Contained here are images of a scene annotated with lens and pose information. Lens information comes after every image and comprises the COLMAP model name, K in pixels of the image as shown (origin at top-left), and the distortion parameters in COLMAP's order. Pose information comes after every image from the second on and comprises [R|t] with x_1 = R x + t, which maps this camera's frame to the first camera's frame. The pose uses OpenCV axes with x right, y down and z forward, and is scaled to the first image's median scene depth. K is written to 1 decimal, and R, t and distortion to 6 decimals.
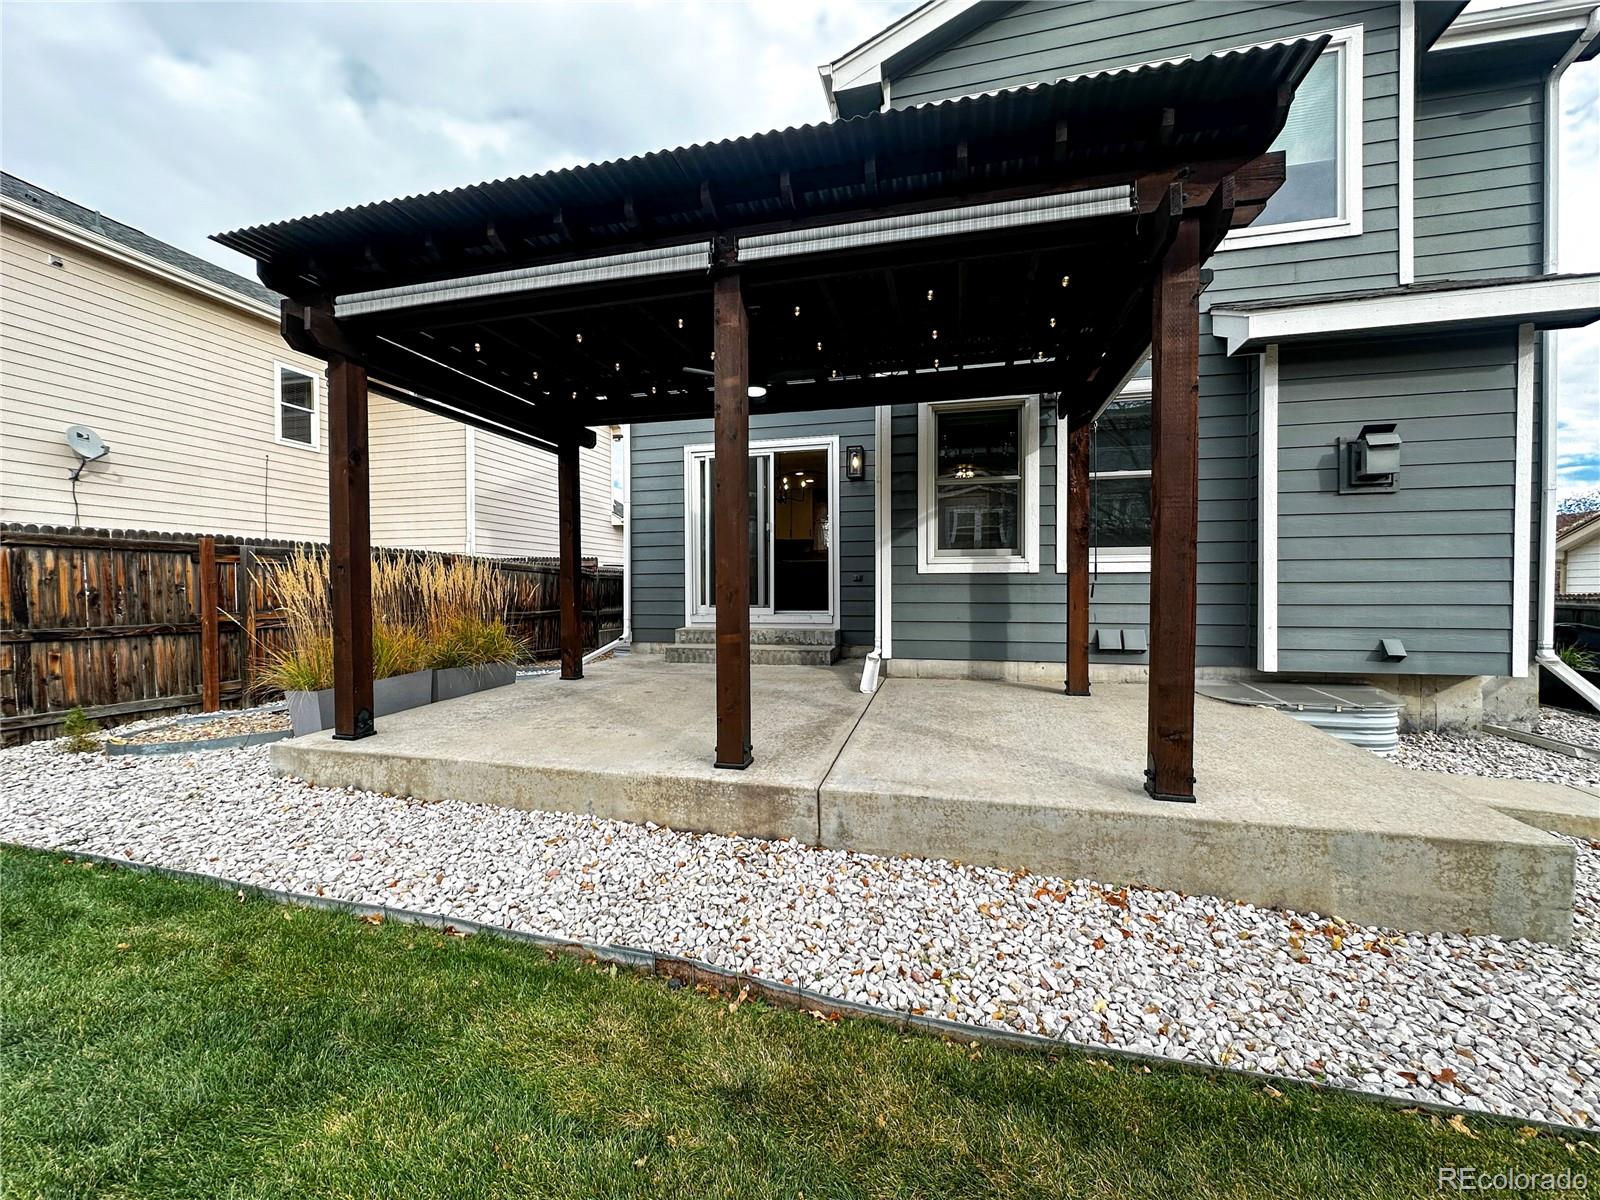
lens RADIAL K [[641.7, 0, 795.3], [0, 641.7, 600.0], [0, 0, 1]] dist [-0.000939, 0.000187]
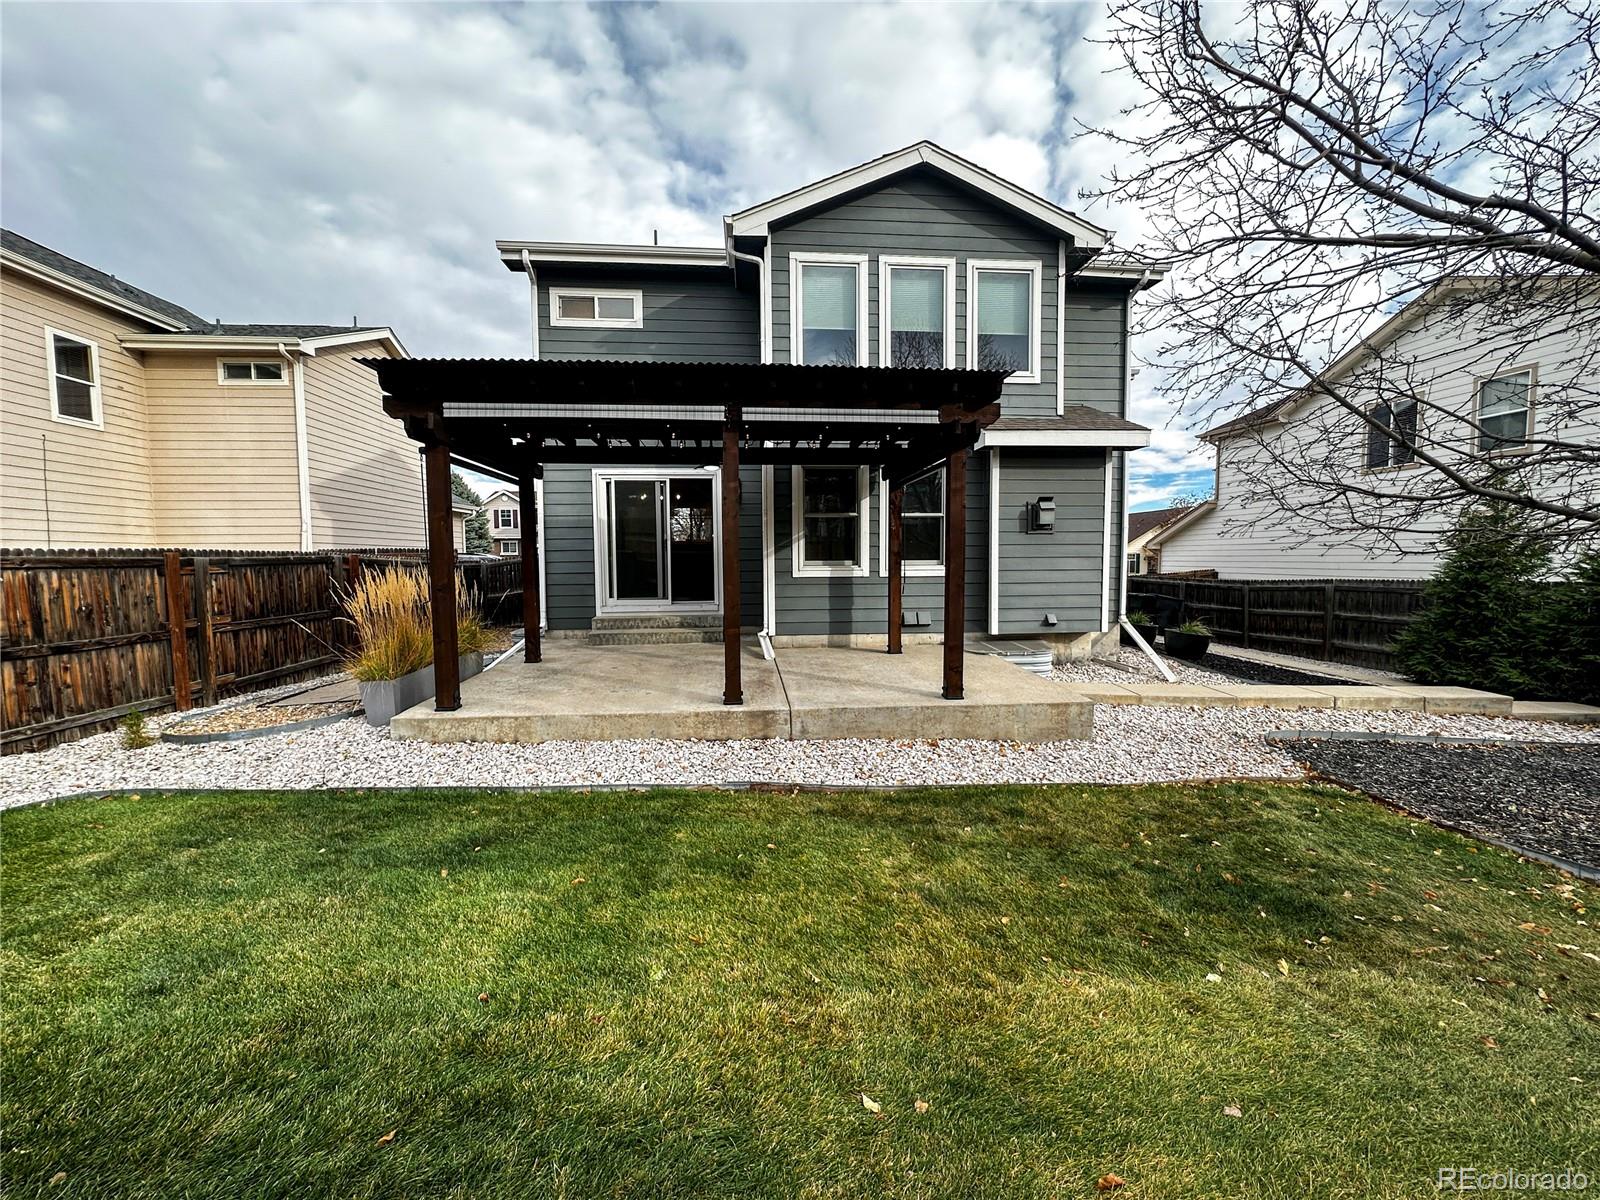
lens RADIAL K [[641.7, 0, 795.5], [0, 641.7, 599.5], [0, 0, 1]] dist [-0.000939, 0.000187]
pose [[0.945164, -0.025174, 0.325625, -0.322772], [0.010547, 0.998858, 0.046608, -0.066789], [-0.326427, -0.040618, 0.944349, -0.447169]]
